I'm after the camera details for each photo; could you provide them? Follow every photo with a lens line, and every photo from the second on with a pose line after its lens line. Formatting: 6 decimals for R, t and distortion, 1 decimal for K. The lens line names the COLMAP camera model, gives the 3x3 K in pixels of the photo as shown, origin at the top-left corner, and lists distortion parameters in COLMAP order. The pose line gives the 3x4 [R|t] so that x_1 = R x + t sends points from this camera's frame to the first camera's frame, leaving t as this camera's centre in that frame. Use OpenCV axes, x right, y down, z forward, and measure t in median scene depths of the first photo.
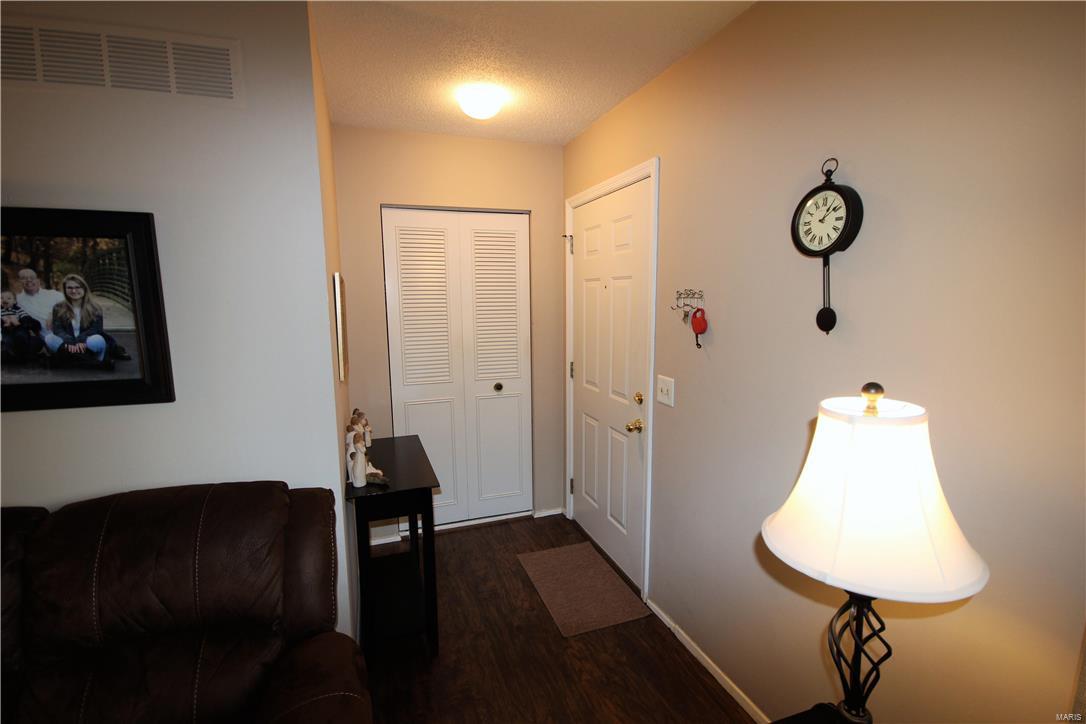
lens RADIAL K [[511.6, 0, 544.0], [0, 511.6, 367.6], [0, 0, 1]] dist [0.002727, -0.010762]
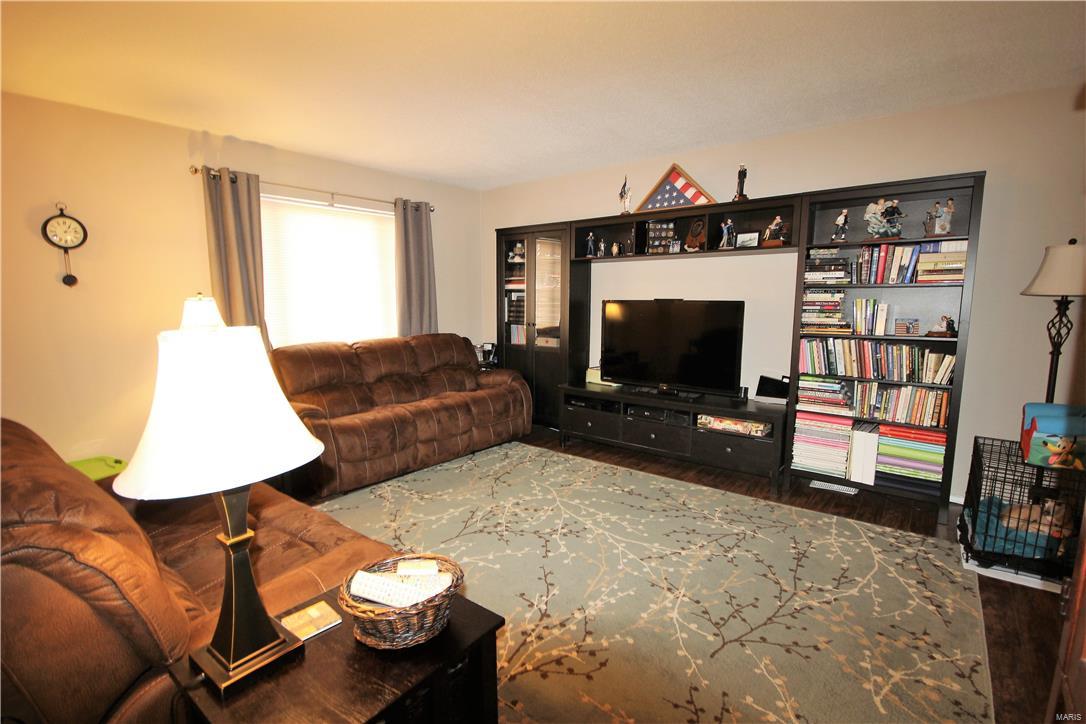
lens RADIAL K [[511.6, 0, 544.0], [0, 511.6, 367.6], [0, 0, 1]] dist [0.002727, -0.010762]
pose [[-0.535499, -0.107054, 0.837723, -2.206973], [0.125281, 0.970889, 0.204156, 0.066979], [-0.835192, 0.214276, -0.506498, 0.520659]]
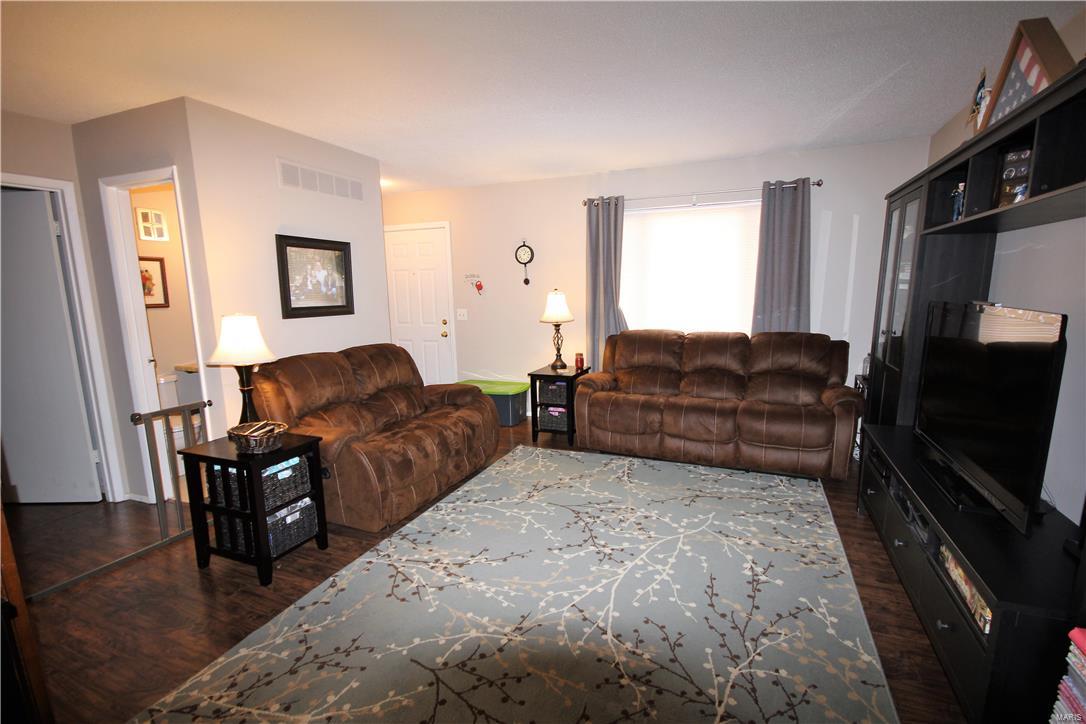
lens RADIAL K [[511.6, 0, 544.0], [0, 511.6, 367.6], [0, 0, 1]] dist [0.002727, -0.010762]
pose [[0.682694, -0.122548, 0.720355, -2.051512], [0.115998, 0.991511, 0.058744, 0.310715], [-0.721438, 0.043455, 0.691114, -1.568203]]
